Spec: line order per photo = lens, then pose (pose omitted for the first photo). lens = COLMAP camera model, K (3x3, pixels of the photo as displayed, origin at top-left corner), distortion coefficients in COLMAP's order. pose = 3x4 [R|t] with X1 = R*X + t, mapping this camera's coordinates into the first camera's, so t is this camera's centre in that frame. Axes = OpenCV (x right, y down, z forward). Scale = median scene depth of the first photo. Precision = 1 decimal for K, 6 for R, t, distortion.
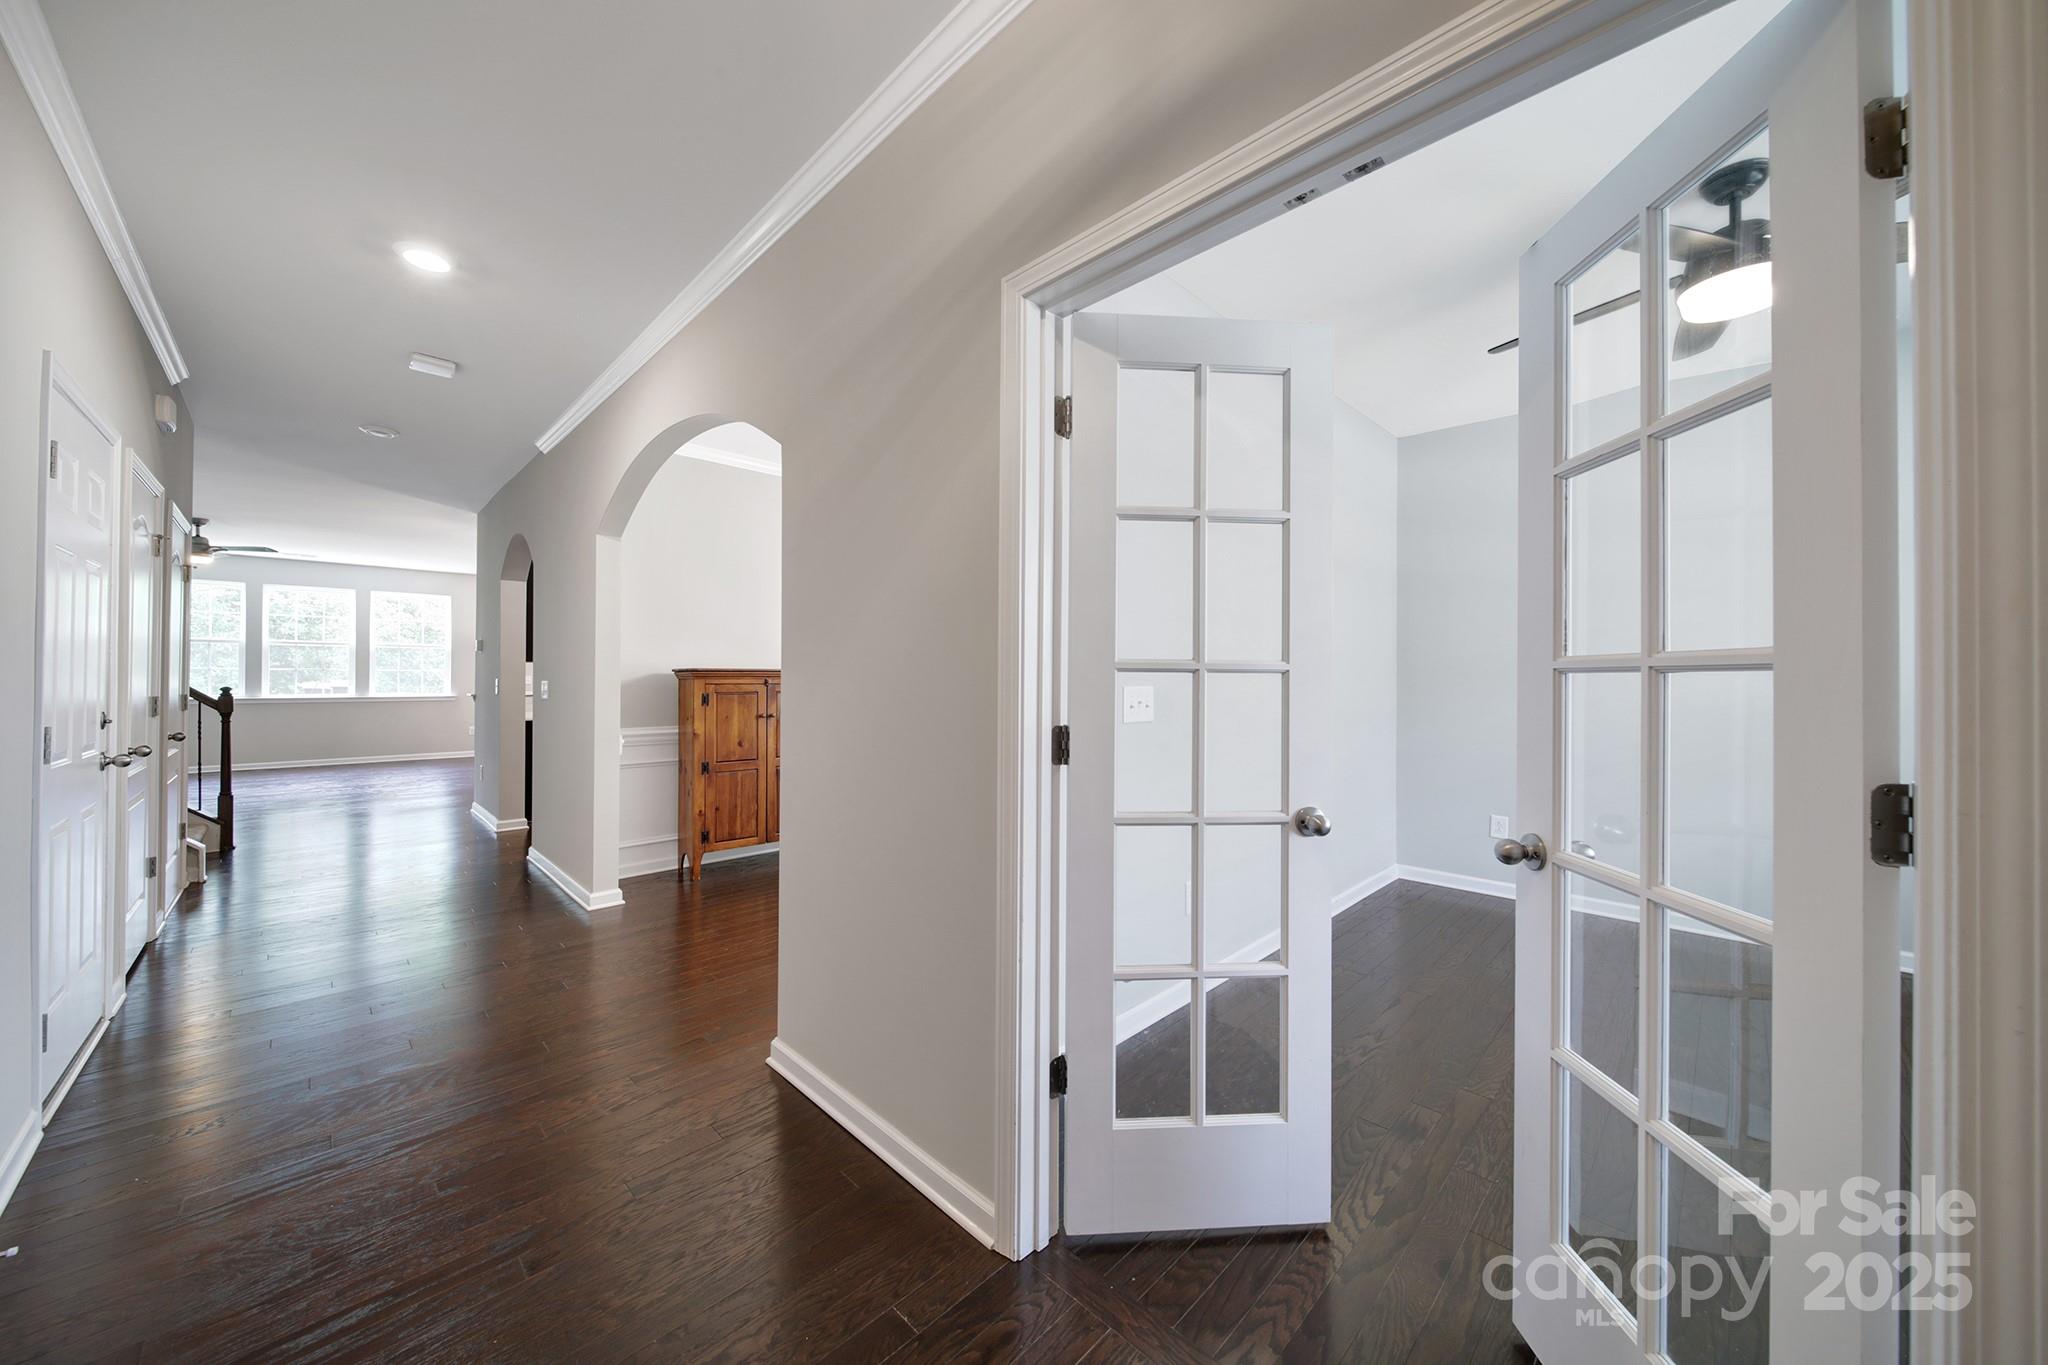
lens RADIAL K [[717.3, 0, 1050.7], [0, 717.3, 677.4], [0, 0, 1]] dist [-0.001344, -0.000082]
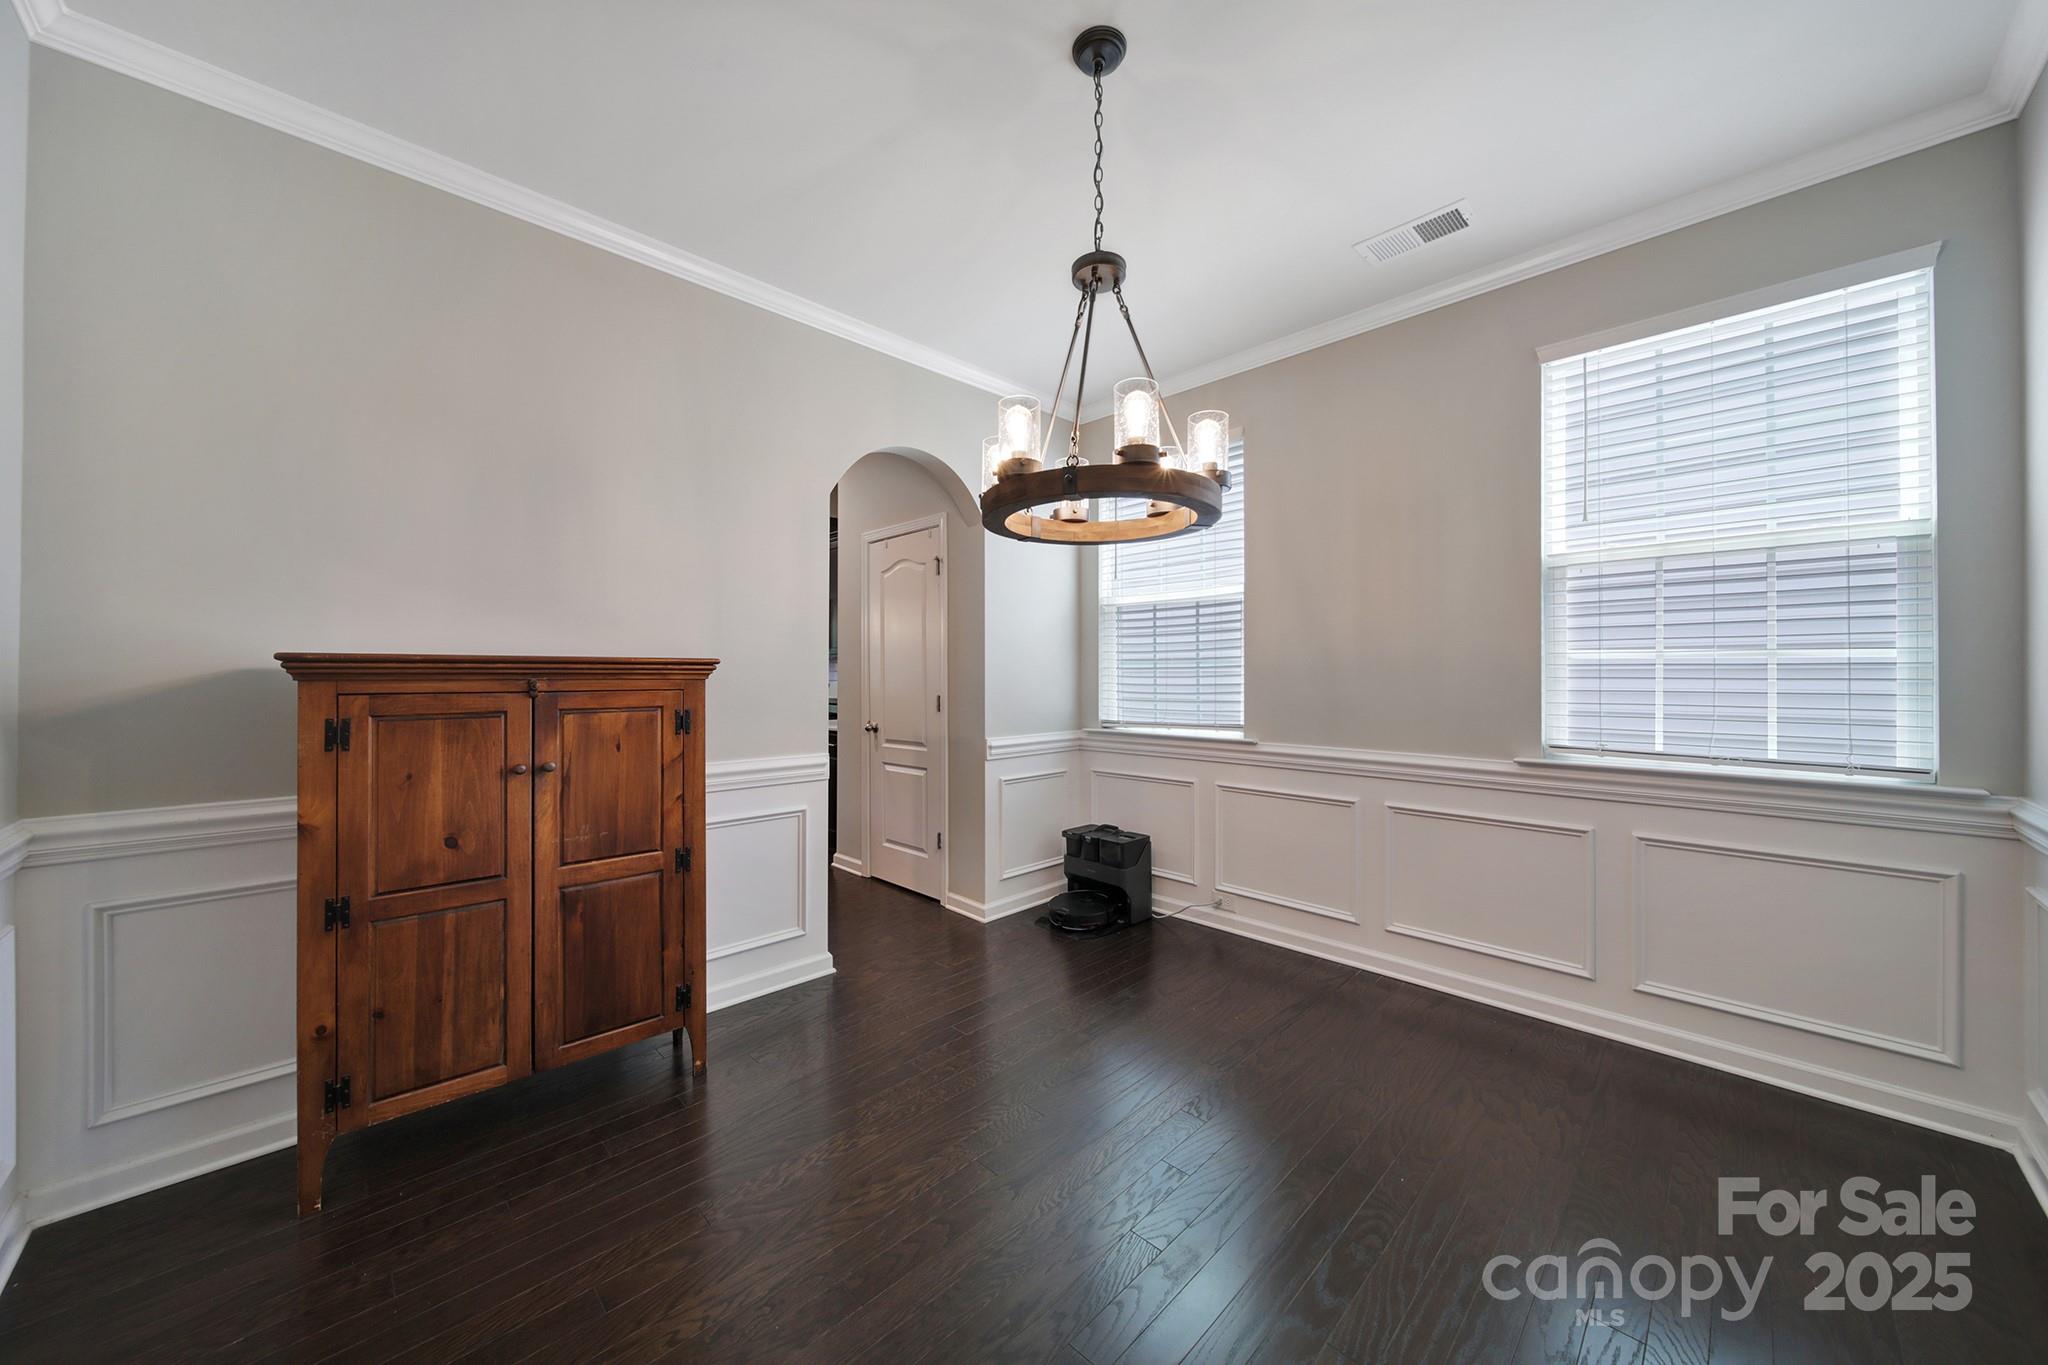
lens RADIAL K [[717.3, 0, 1050.7], [0, 717.3, 677.4], [0, 0, 1]] dist [-0.001344, -0.000082]
pose [[0.999985, 0.005205, 0.001485, -0.099592], [-0.005218, 0.999949, 0.008628, -0.004673], [-0.001440, -0.008636, 0.999962, 0.601708]]
